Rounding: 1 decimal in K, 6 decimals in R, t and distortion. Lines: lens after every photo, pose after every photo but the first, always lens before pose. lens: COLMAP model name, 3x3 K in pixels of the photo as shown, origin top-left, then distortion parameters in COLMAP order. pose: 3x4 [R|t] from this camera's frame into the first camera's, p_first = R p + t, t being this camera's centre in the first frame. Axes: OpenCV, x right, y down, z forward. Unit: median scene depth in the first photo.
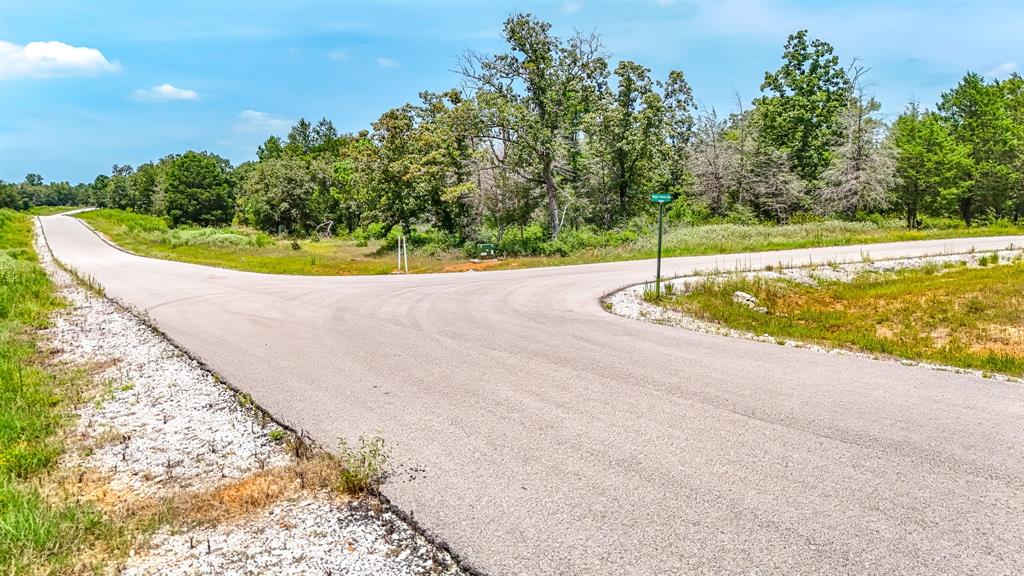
lens RADIAL K [[751.4, 0, 512.0], [0, 751.4, 288.0], [0, 0, 1]] dist [0.083752, -0.093902]
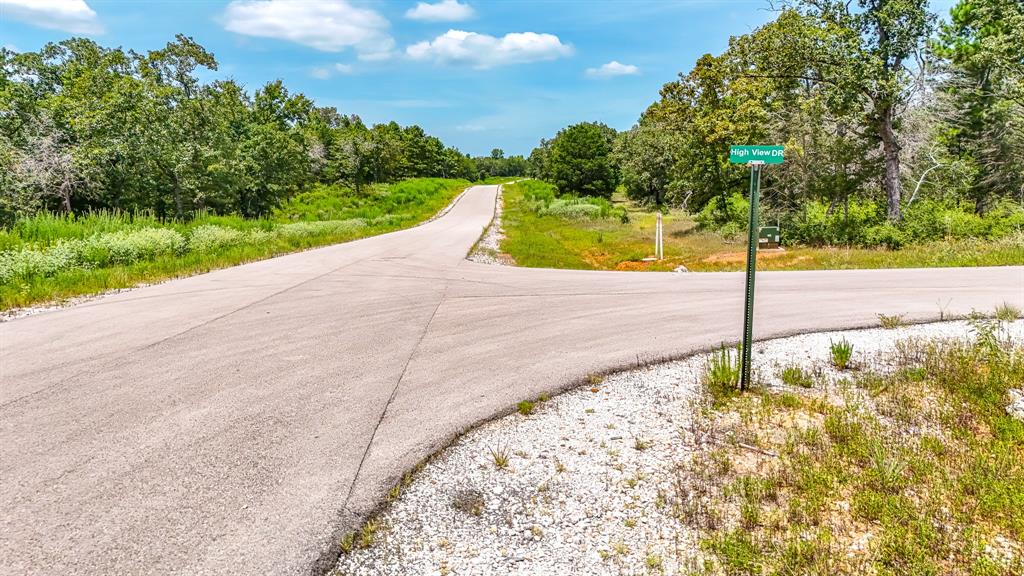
lens RADIAL K [[751.4, 0, 512.0], [0, 751.4, 288.0], [0, 0, 1]] dist [0.083752, -0.093902]
pose [[0.849152, 0.076510, -0.522578, 0.048438], [-0.055285, 0.996892, 0.056121, -0.009506], [0.525248, -0.018765, 0.850742, 0.087126]]
